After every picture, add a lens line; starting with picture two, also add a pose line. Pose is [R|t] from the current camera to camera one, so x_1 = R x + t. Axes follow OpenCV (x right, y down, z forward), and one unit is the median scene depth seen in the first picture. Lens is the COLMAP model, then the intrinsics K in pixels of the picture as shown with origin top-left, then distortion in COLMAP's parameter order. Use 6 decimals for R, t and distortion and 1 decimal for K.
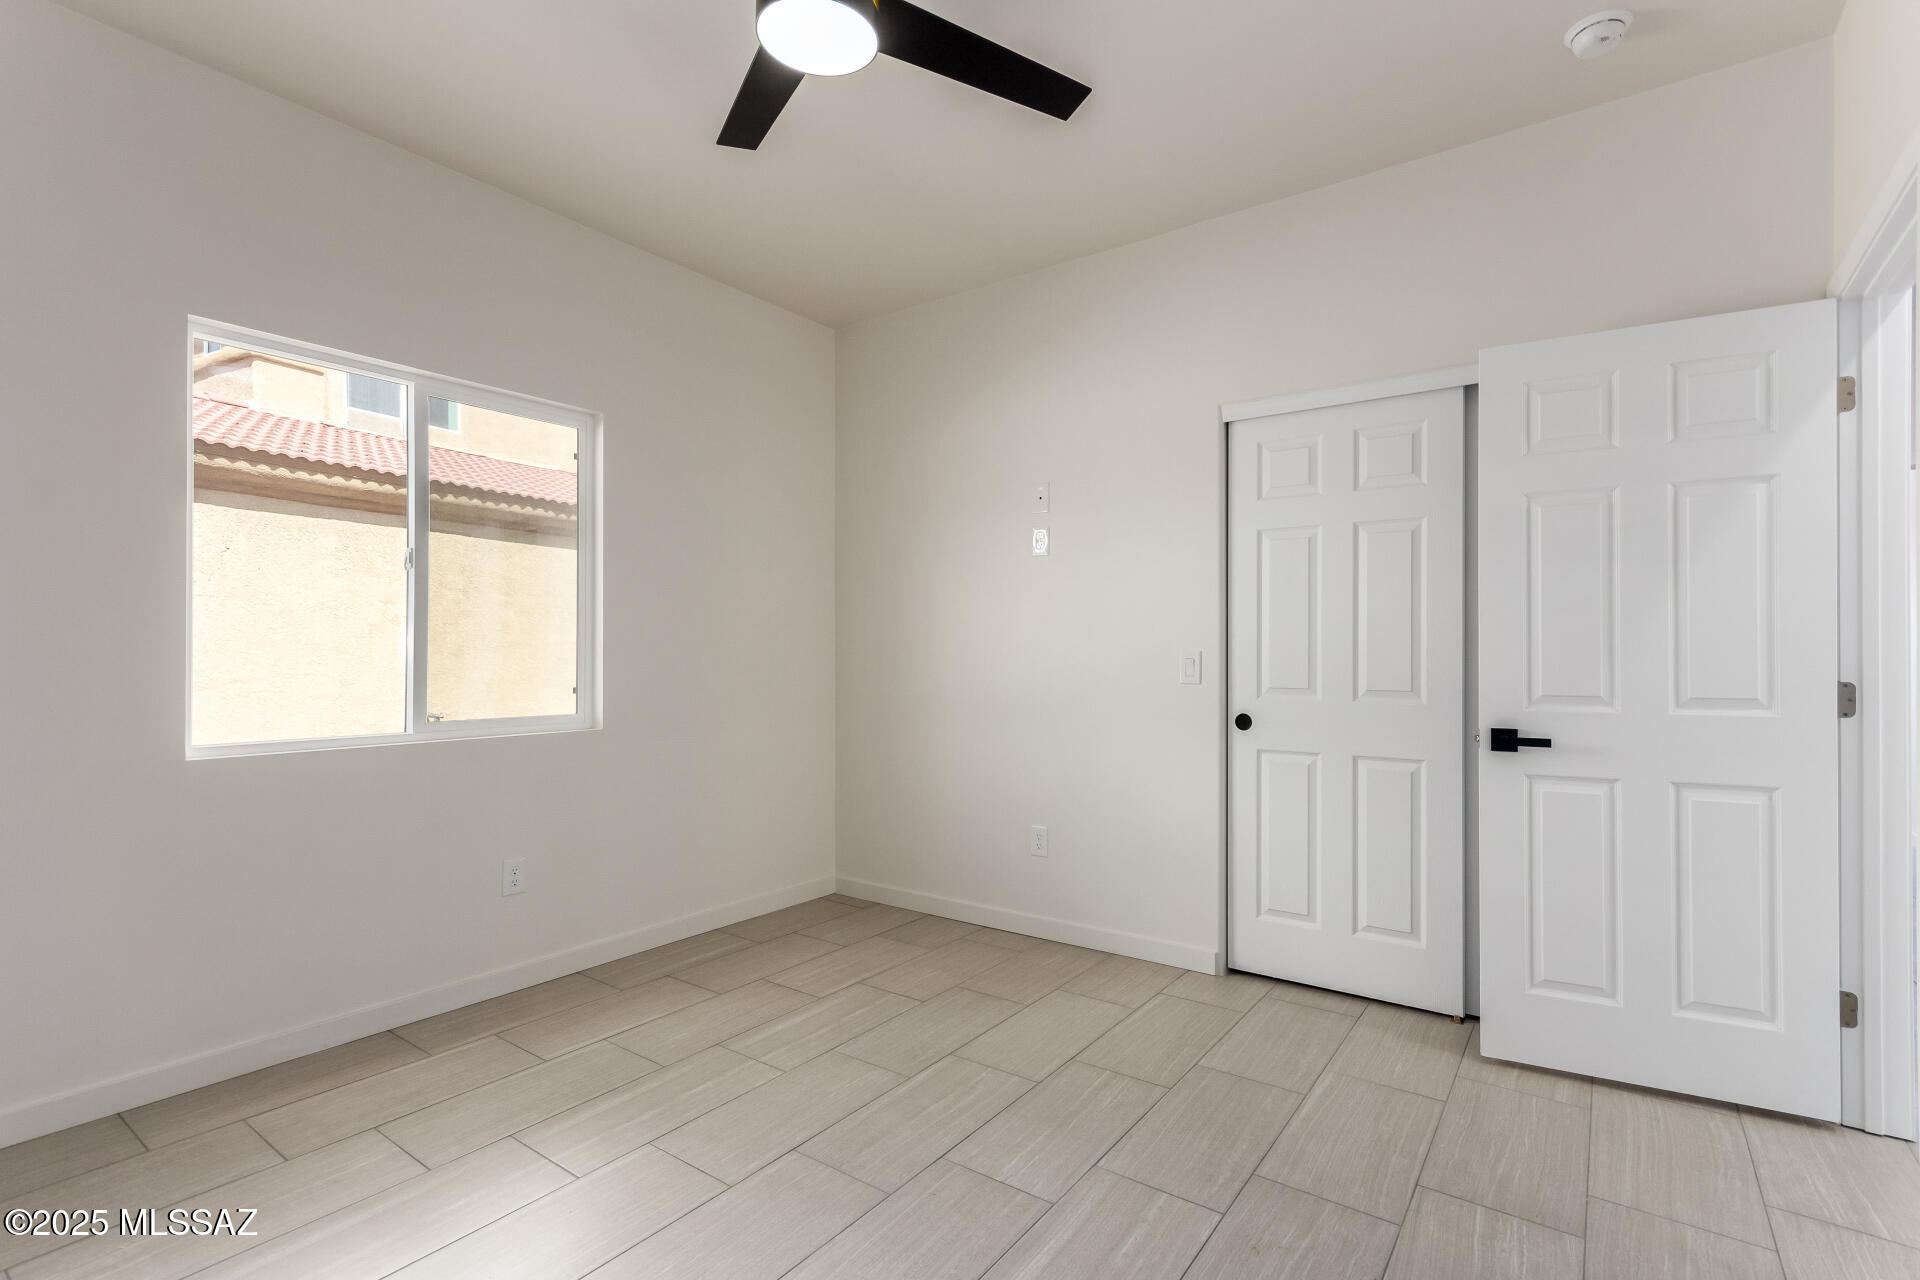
lens RADIAL K [[892.8, 0, 979.0], [0, 892.8, 648.6], [0, 0, 1]] dist [0.003192, 0.000654]
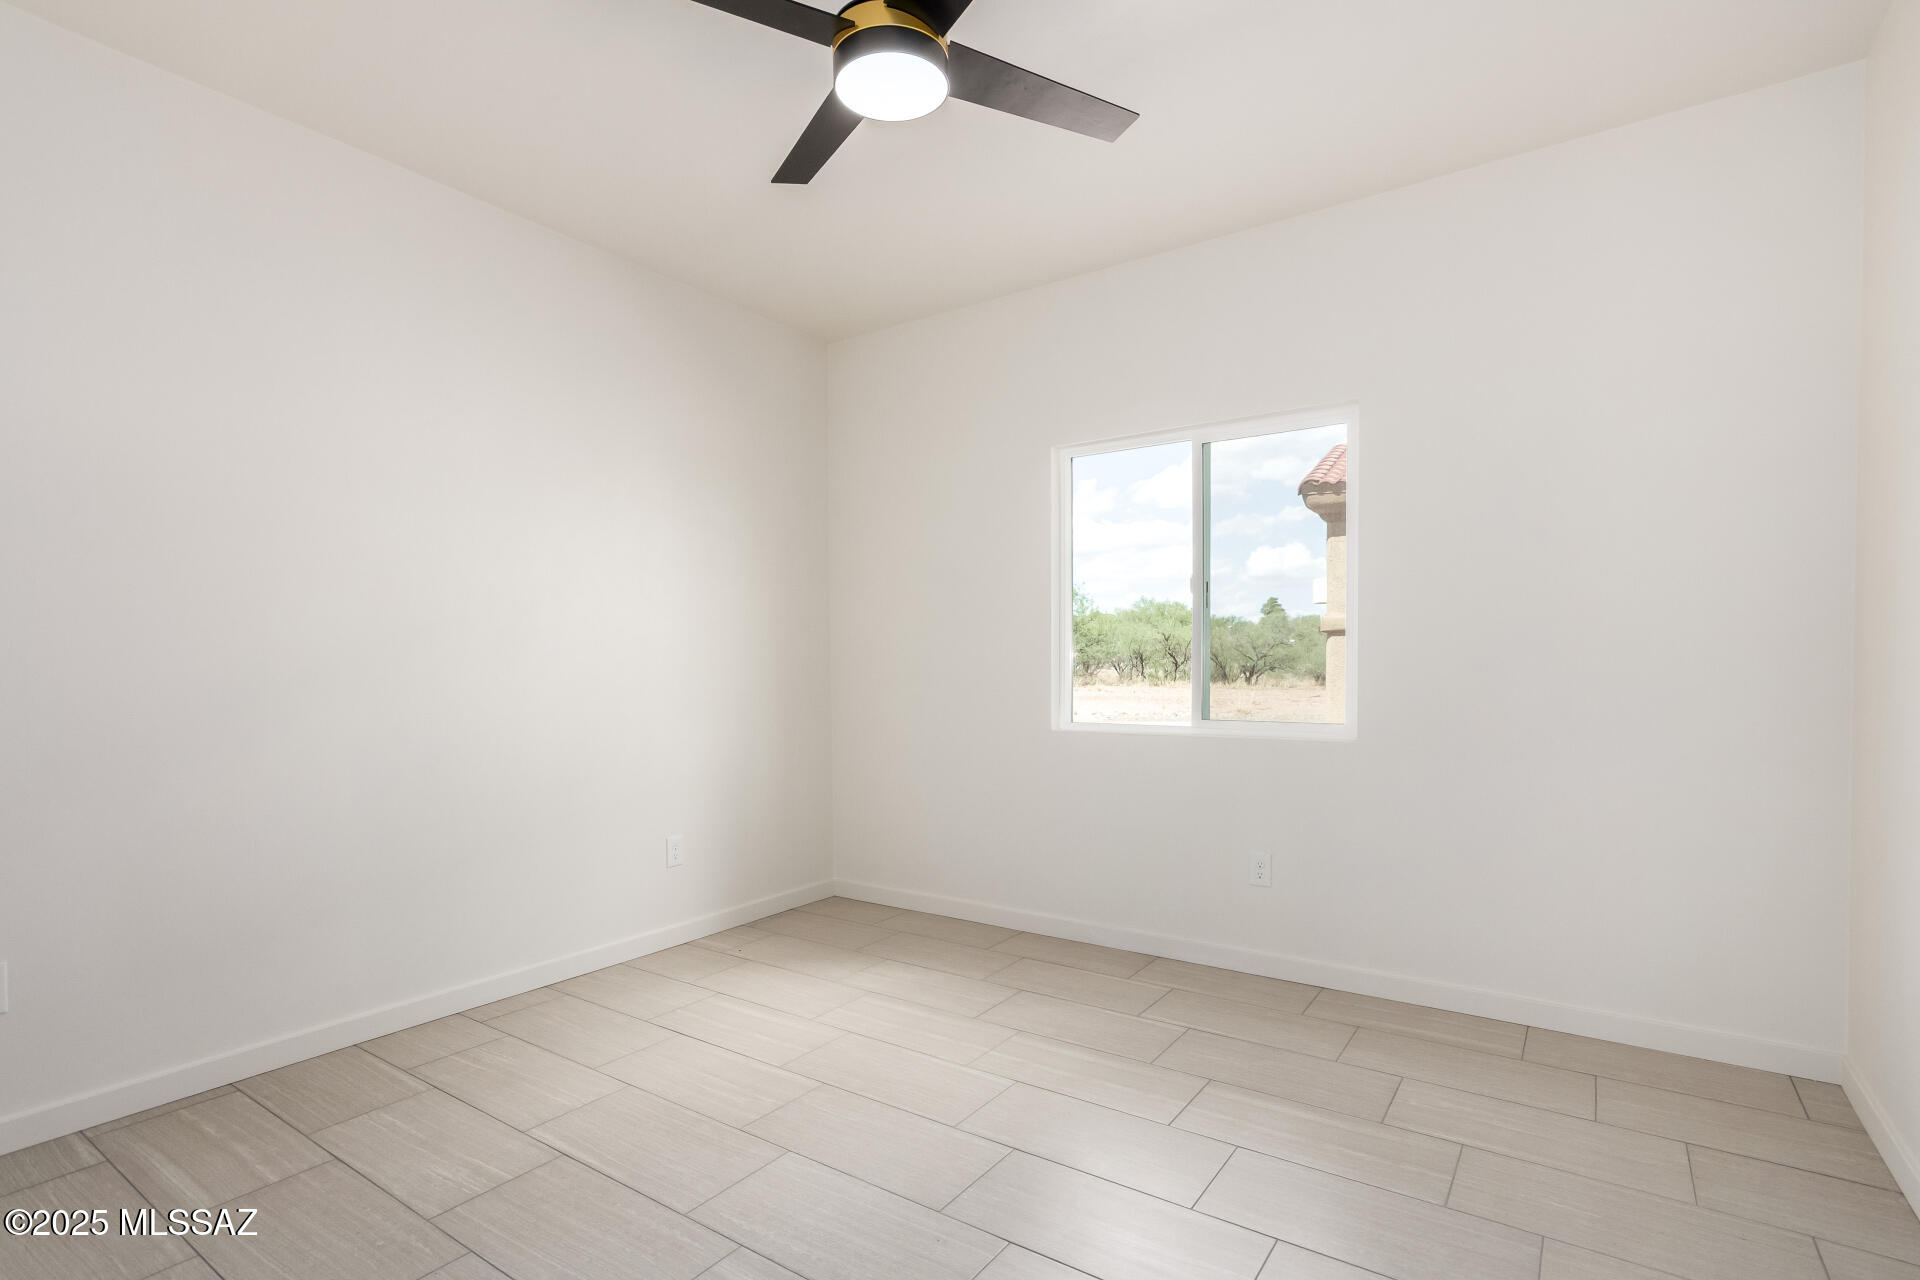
lens RADIAL K [[892.8, 0, 979.0], [0, 892.8, 648.6], [0, 0, 1]] dist [0.003192, 0.000654]
pose [[0.030766, -0.019556, -0.999335, 0.550165], [0.011704, 0.999747, -0.019204, 0.004071], [0.999458, -0.011106, 0.030987, 0.621197]]
